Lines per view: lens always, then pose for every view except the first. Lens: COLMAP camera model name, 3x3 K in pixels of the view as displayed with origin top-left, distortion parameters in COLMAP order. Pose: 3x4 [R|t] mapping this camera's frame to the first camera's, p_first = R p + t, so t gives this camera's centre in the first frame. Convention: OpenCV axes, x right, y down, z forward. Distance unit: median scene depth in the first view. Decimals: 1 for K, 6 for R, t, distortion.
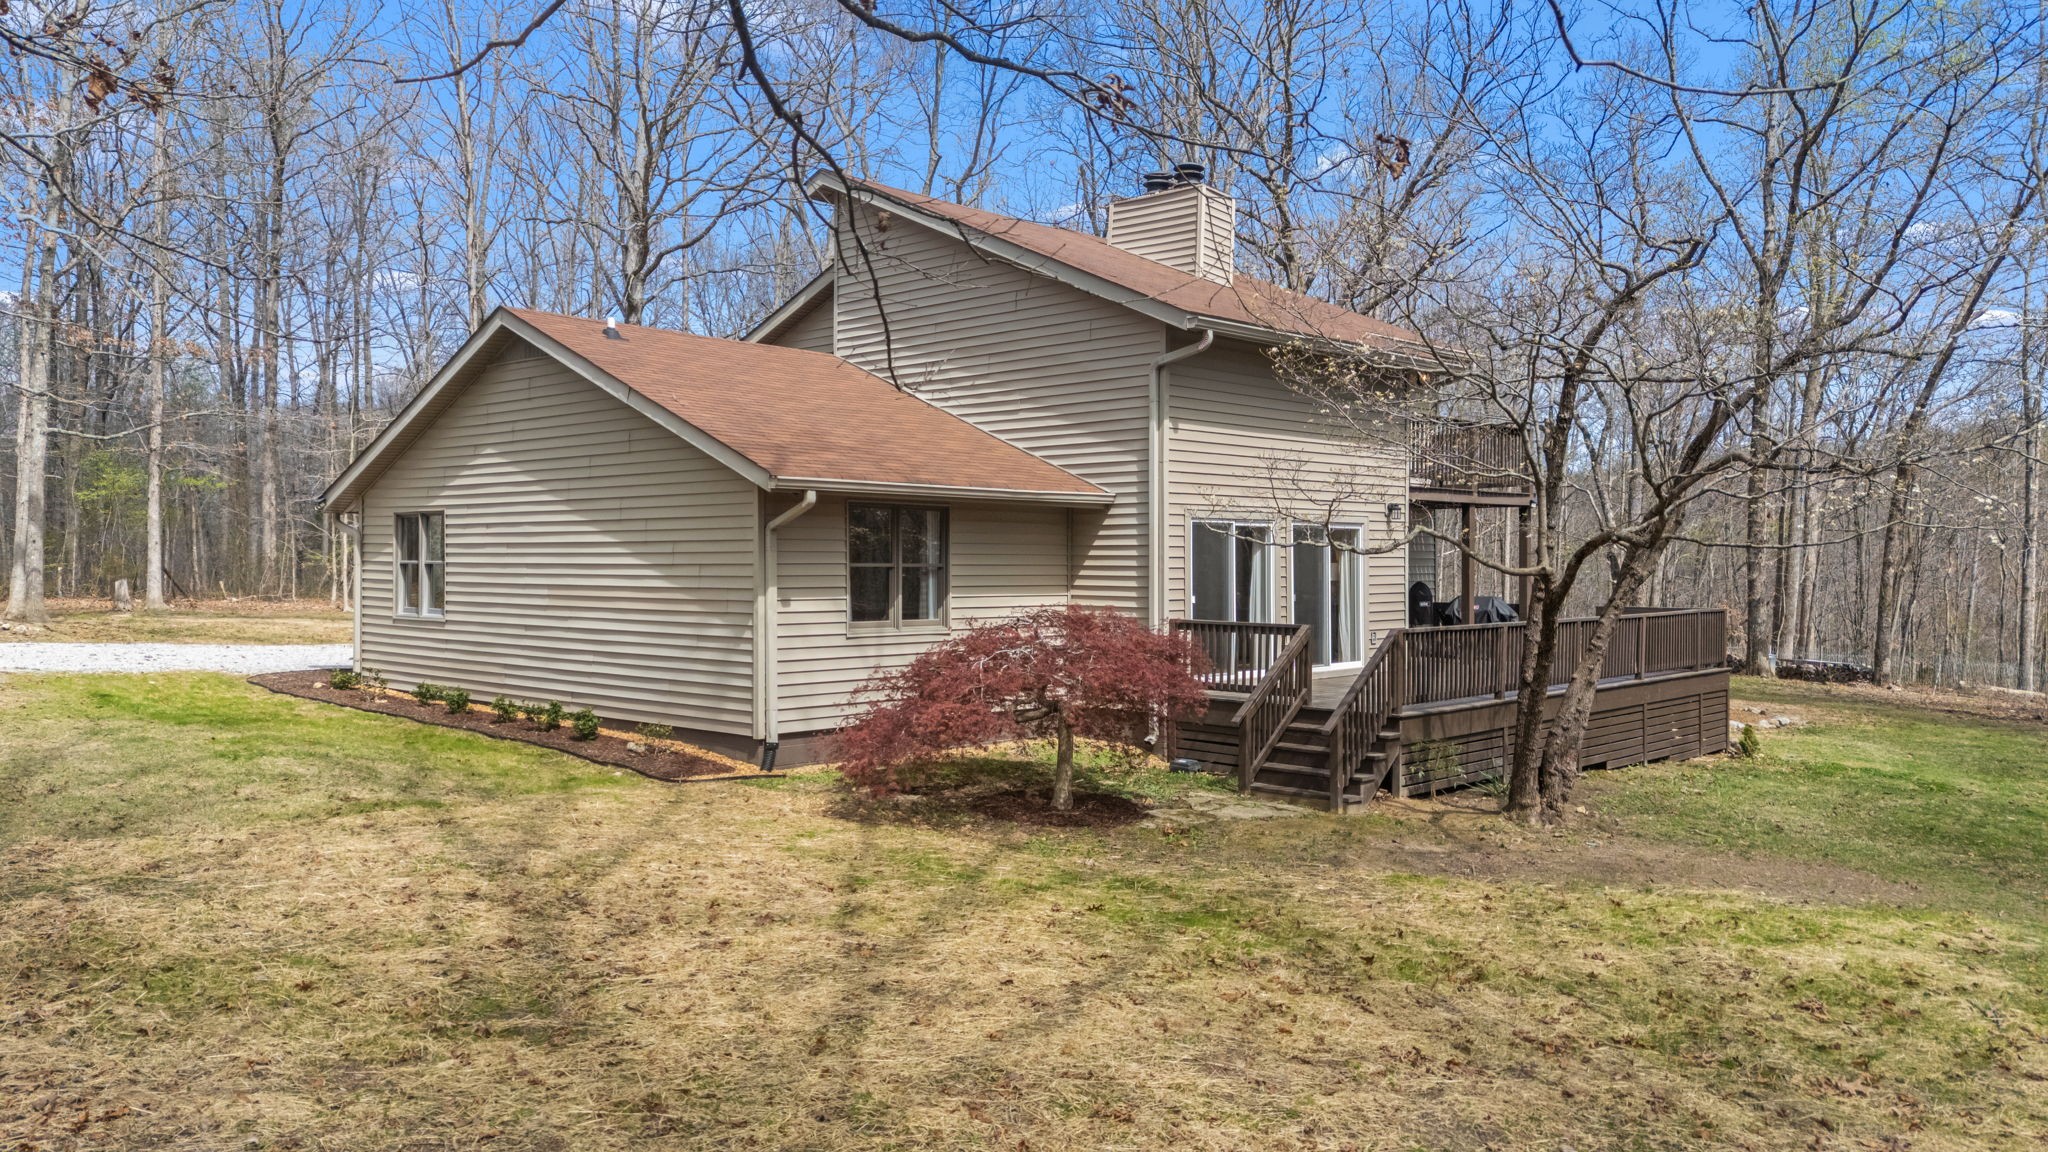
lens RADIAL K [[1493.9, 0, 1024.2], [0, 1493.9, 555.3], [0, 0, 1]] dist [0.103572, -0.109215]
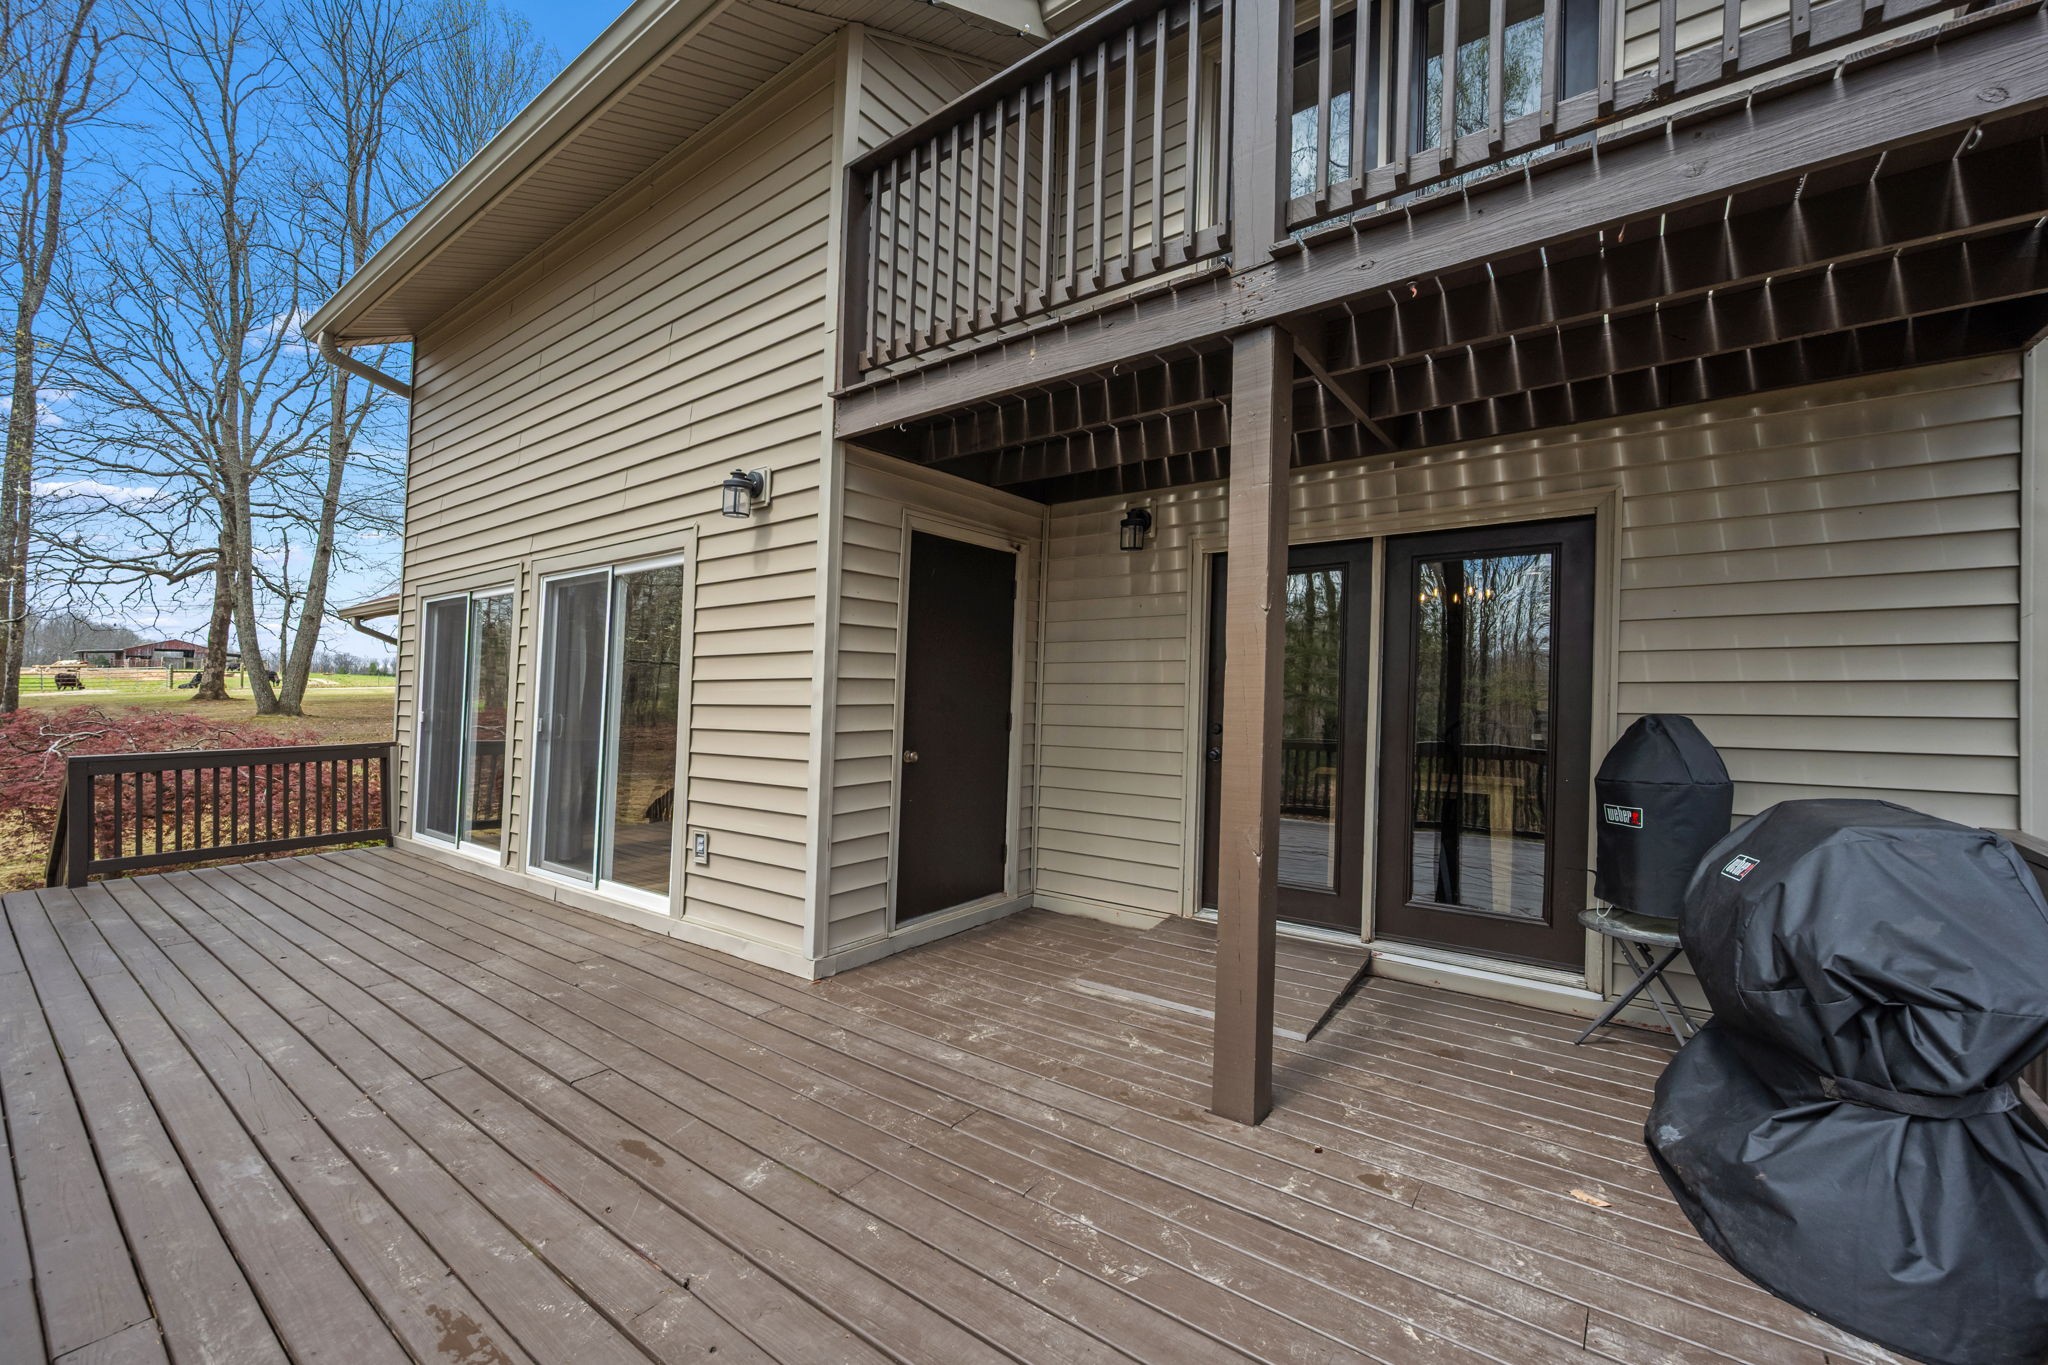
lens RADIAL K [[818.6, 0, 1024.0], [0, 818.6, 682.5], [0, 0, 1]] dist [-0.000428, -0.000058]
pose [[0.129539, -0.005333, -0.991560, 0.474336], [0.007028, 0.999965, -0.004460, 0.016155], [0.991549, -0.006391, 0.129572, 1.124885]]
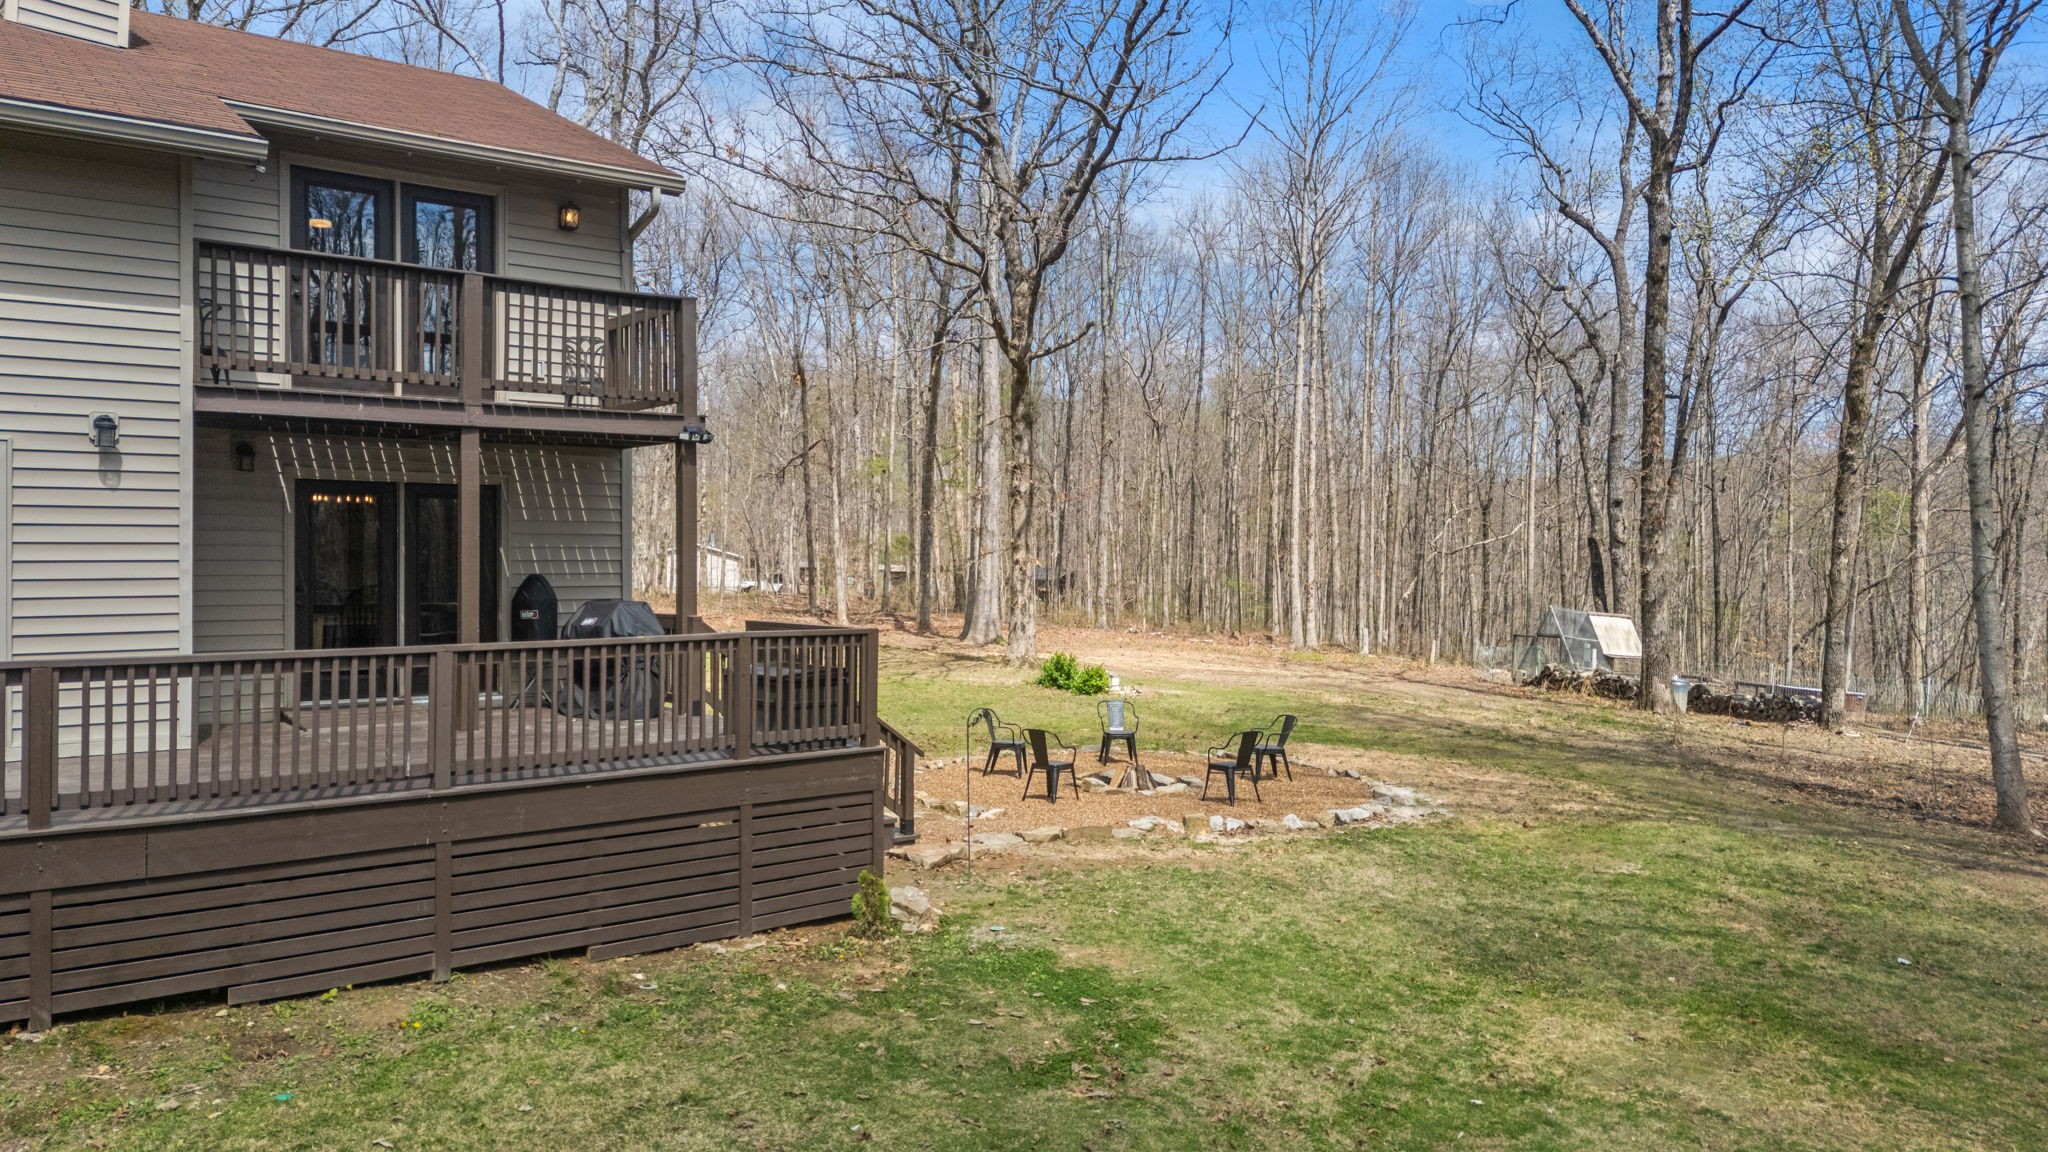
lens RADIAL K [[1493.9, 0, 1024.2], [0, 1493.9, 555.3], [0, 0, 1]] dist [0.103572, -0.109215]
pose [[0.989316, 0.004569, -0.145718, 0.670970], [-0.003548, 0.999967, 0.007267, 0.007275], [0.145747, -0.006672, 0.989299, 0.587914]]
